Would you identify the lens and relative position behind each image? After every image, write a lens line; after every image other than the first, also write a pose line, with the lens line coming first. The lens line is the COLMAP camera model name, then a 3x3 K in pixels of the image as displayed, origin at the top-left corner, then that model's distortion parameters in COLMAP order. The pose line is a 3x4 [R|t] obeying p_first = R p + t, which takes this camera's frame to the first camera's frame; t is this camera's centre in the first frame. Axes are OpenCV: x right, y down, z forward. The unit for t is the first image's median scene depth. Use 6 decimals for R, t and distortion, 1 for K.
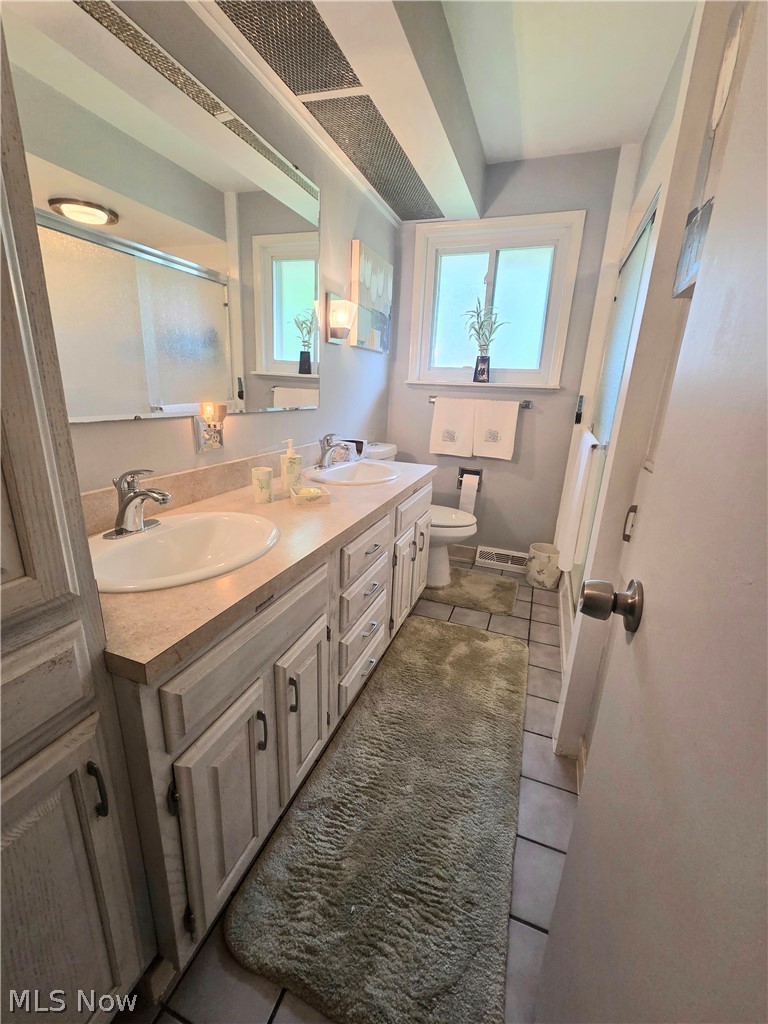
lens RADIAL K [[422.4, 0, 384.0], [0, 422.4, 510.3], [0, 0, 1]] dist [0.001643, -0.001709]
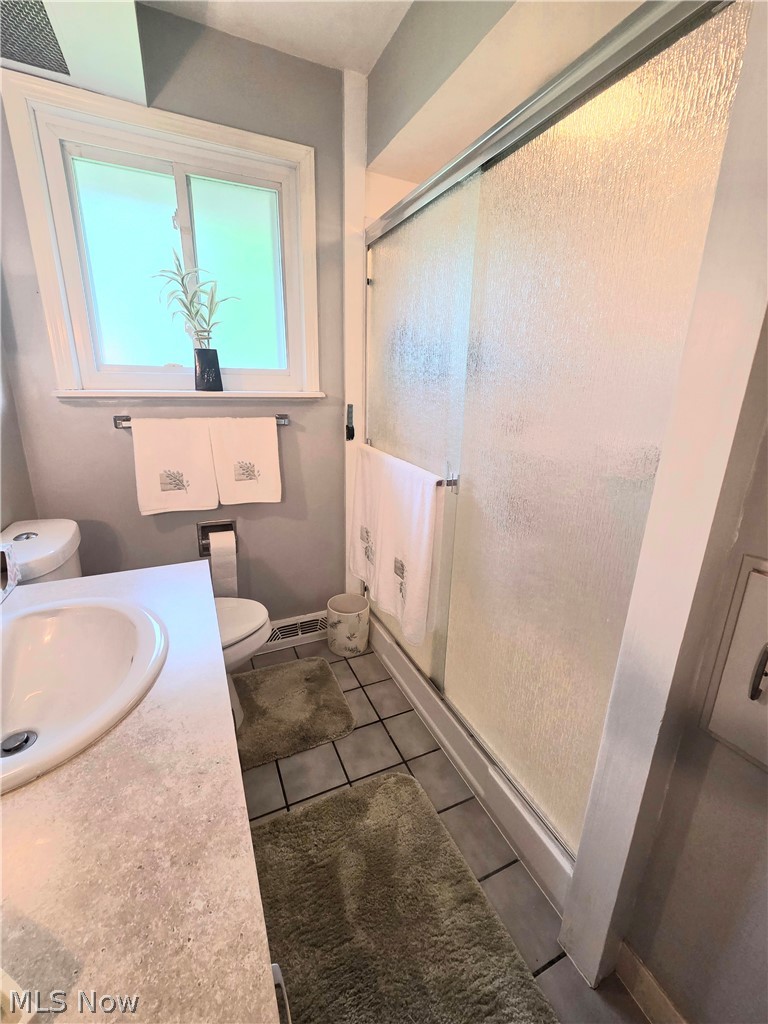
lens RADIAL K [[422.4, 0, 383.1], [0, 422.4, 508.7], [0, 0, 1]] dist [0.001643, -0.001709]
pose [[0.708320, -0.225579, 0.668877, -0.047043], [0.211184, 0.971884, 0.104130, -0.146314], [-0.673560, 0.067499, 0.736044, 0.383285]]
